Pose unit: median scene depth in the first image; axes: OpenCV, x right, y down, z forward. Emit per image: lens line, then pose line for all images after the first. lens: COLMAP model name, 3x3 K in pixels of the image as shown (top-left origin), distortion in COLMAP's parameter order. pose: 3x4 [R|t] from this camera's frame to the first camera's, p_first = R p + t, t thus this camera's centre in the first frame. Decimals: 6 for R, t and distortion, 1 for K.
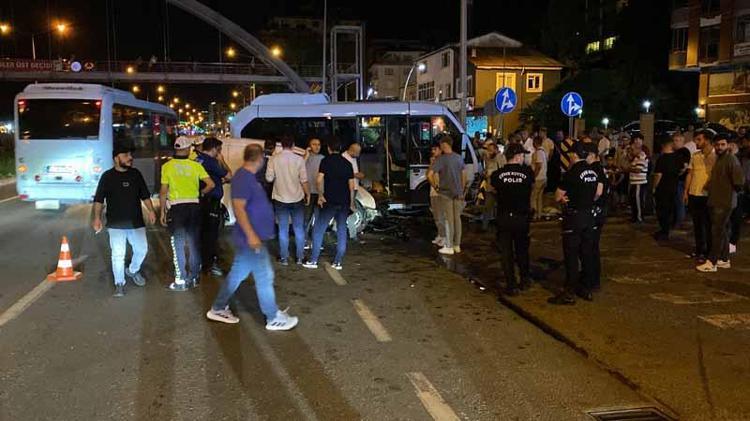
lens RADIAL K [[640.2, 0, 373.9], [0, 640.2, 224.6], [0, 0, 1]] dist [0.020567, -0.003935]
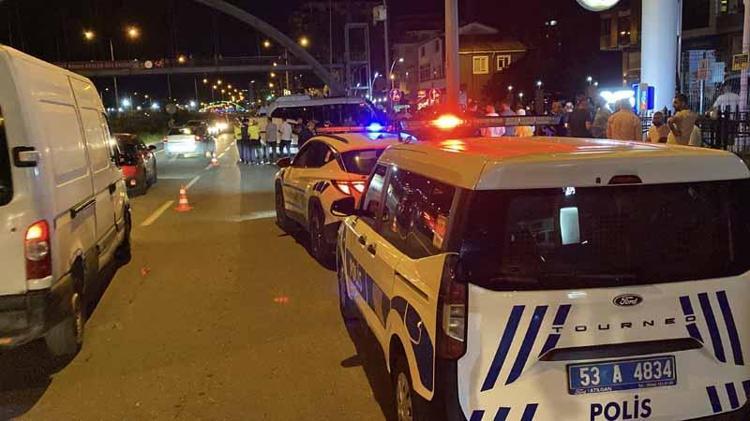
lens RADIAL K [[640.2, 0, 373.9], [0, 640.2, 224.6], [0, 0, 1]] dist [0.020567, -0.003935]
pose [[0.997468, -0.026789, -0.065881, 0.067482], [0.029570, 0.998697, 0.041602, 0.036707], [0.064681, -0.043445, 0.996960, -0.285329]]
